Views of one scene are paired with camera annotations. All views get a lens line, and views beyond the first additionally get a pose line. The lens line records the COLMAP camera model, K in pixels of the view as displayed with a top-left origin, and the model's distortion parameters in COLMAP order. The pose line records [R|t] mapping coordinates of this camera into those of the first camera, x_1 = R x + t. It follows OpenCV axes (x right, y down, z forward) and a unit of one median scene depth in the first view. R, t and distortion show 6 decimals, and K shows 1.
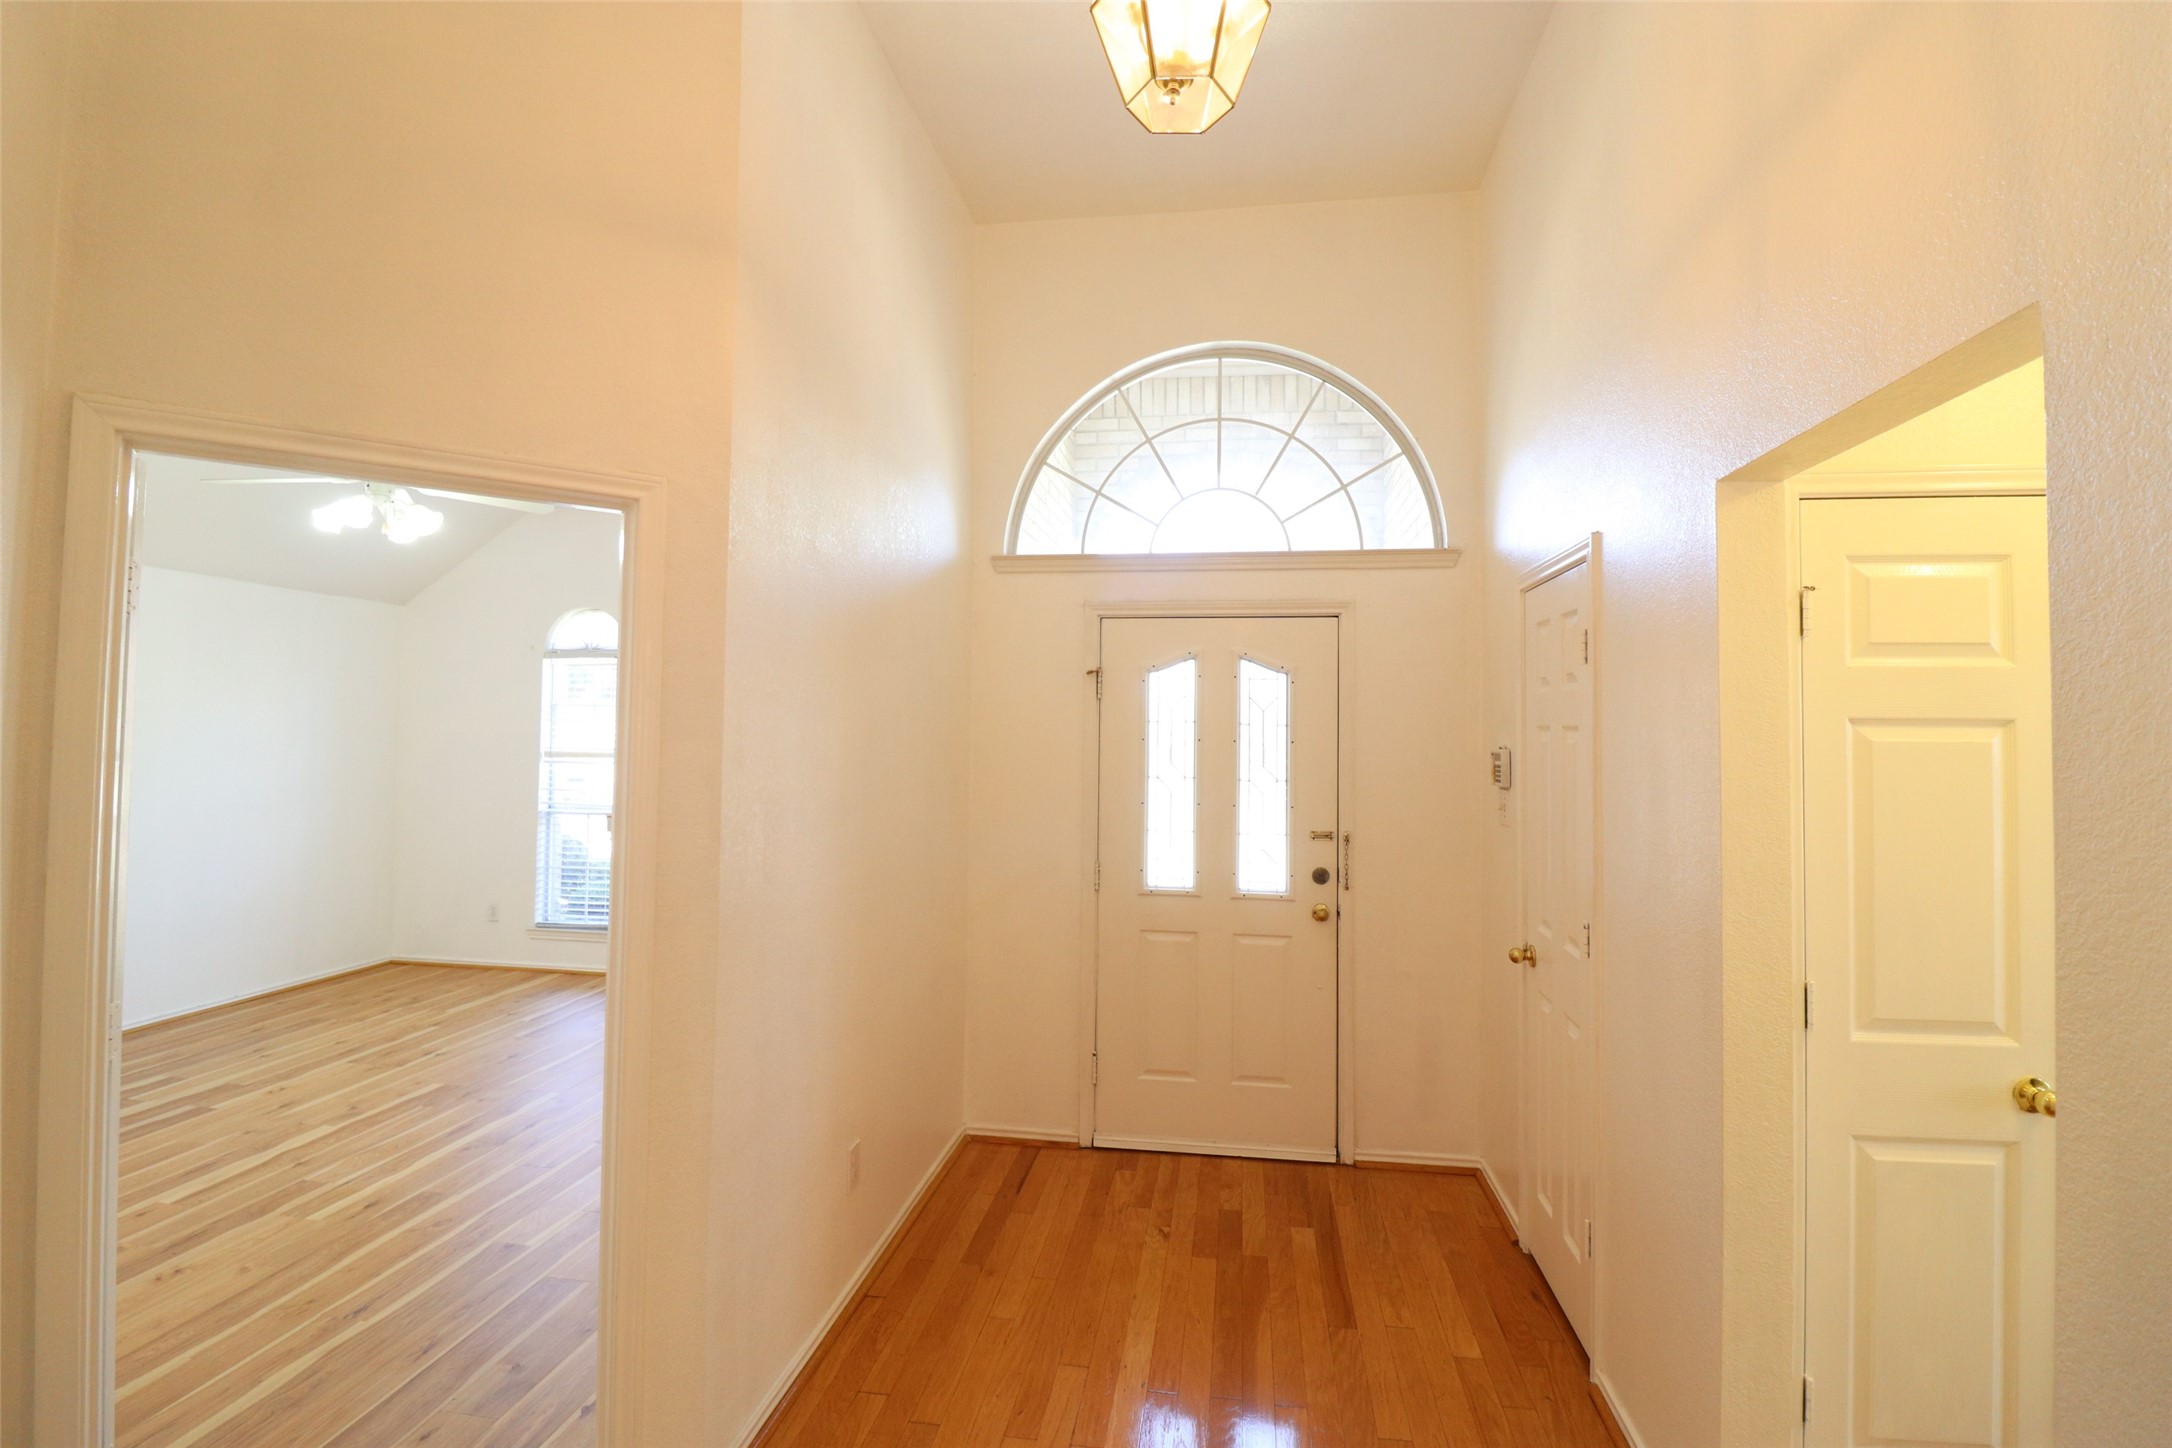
lens RADIAL K [[1011.7, 0, 1088.7], [0, 1011.7, 693.1], [0, 0, 1]] dist [0.001438, -0.013752]
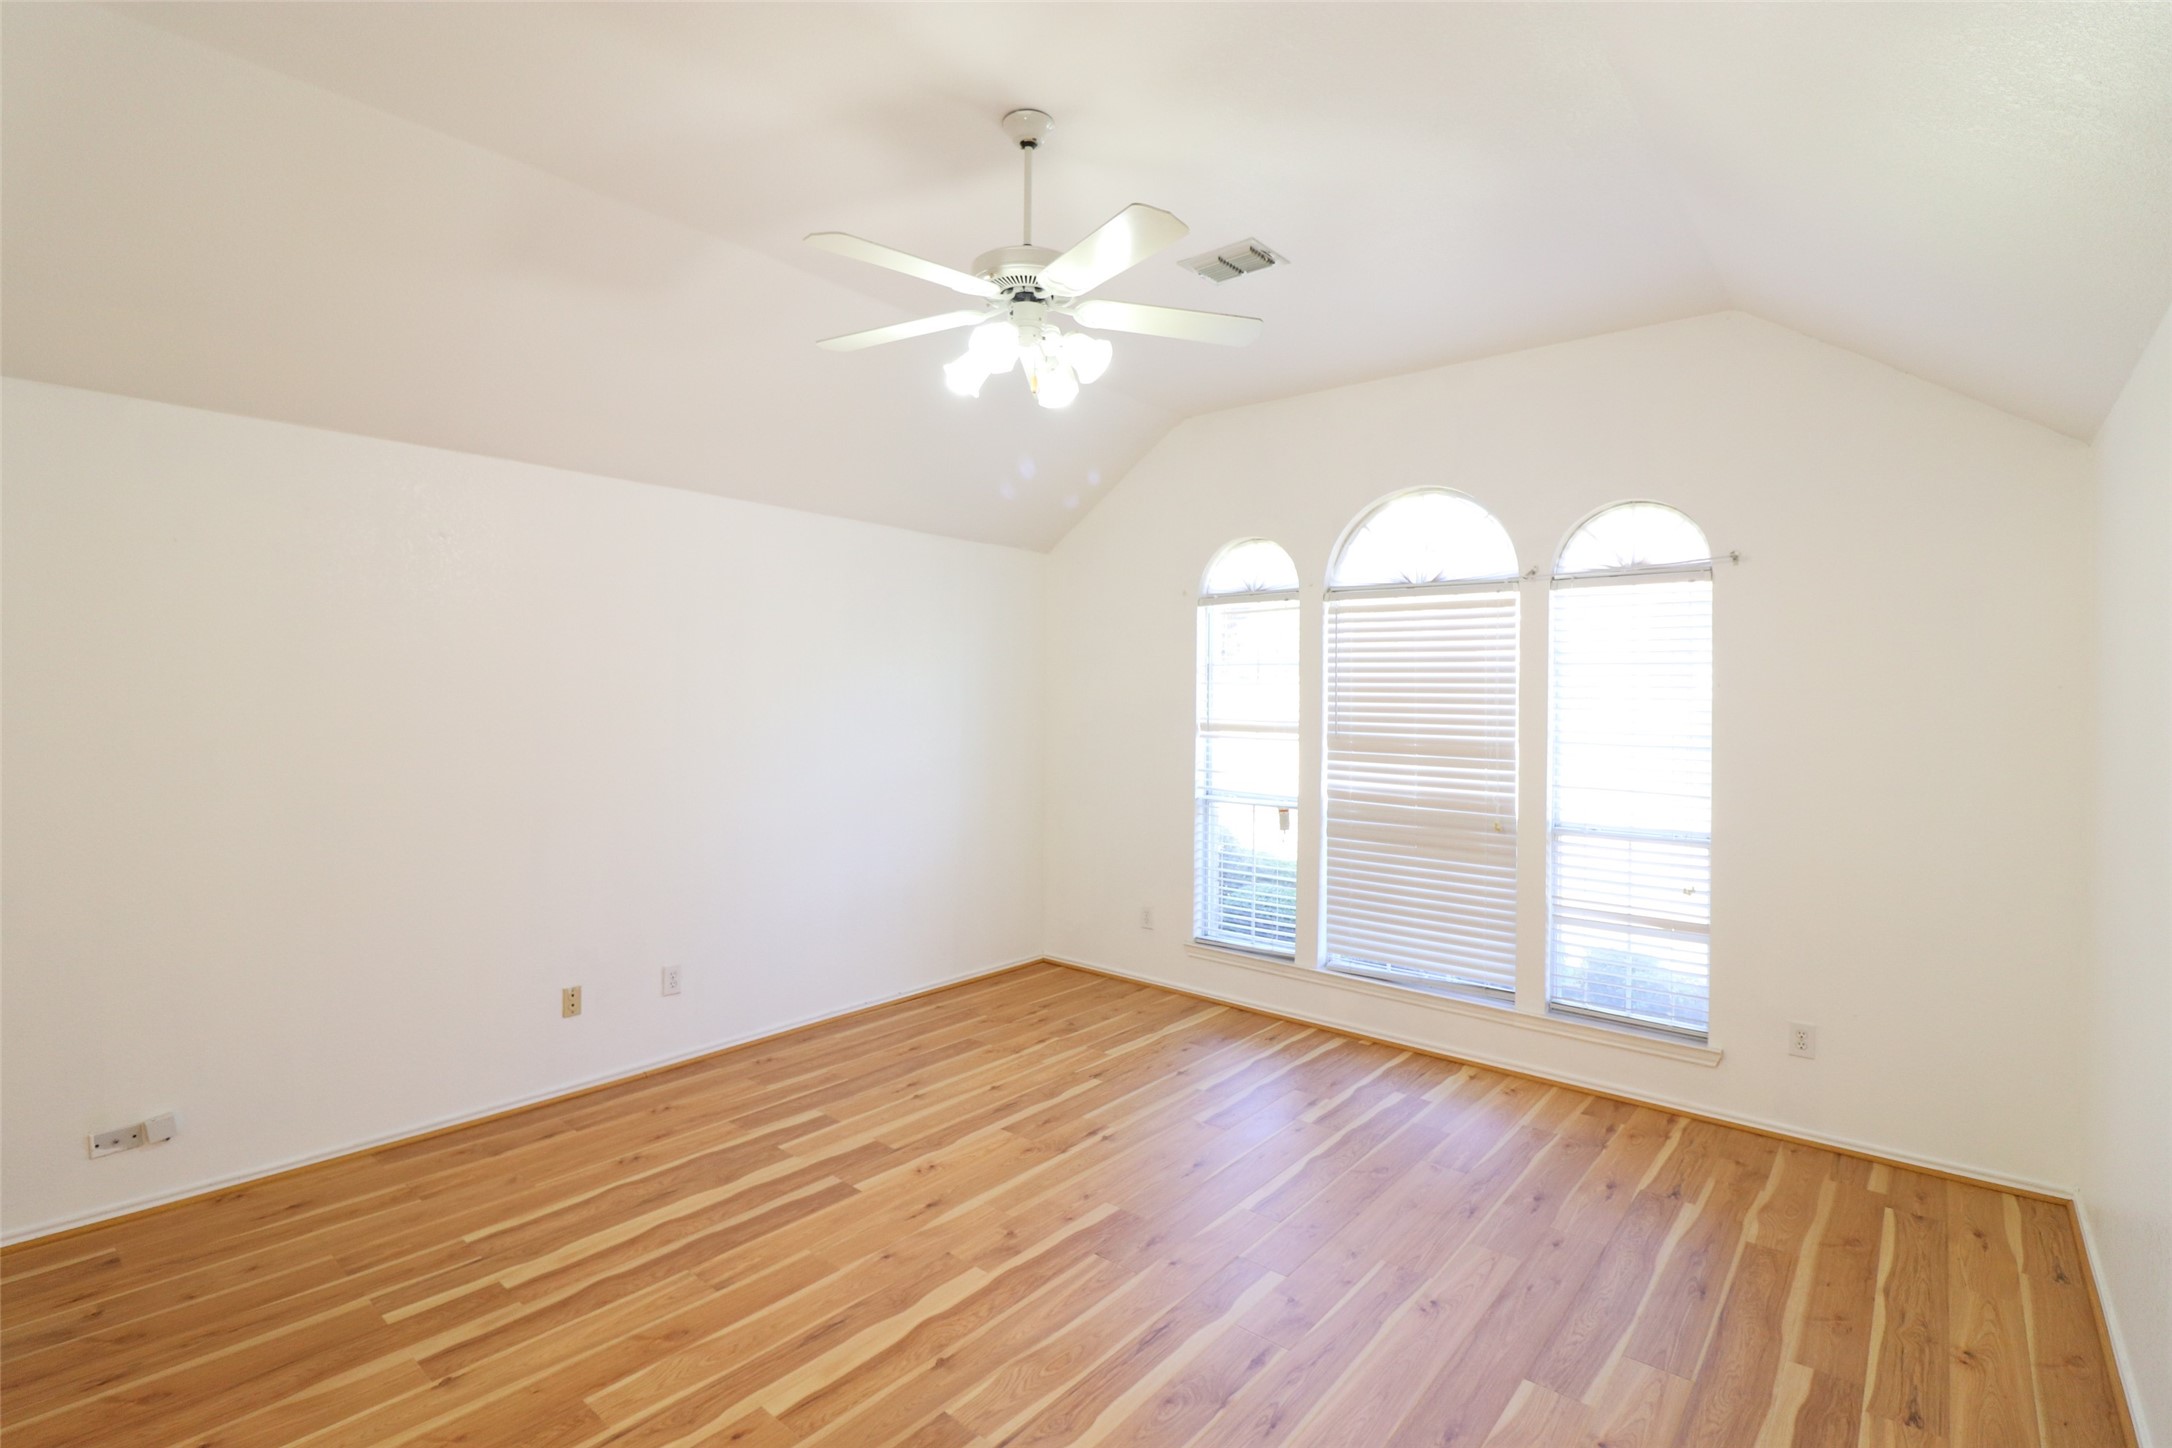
lens RADIAL K [[1011.7, 0, 1088.7], [0, 1011.7, 693.1], [0, 0, 1]] dist [0.001438, -0.013752]
pose [[0.854018, -0.002200, -0.520239, -0.257868], [0.017382, 0.999553, 0.024307, 0.016900], [0.519953, -0.029801, 0.853675, 0.356281]]
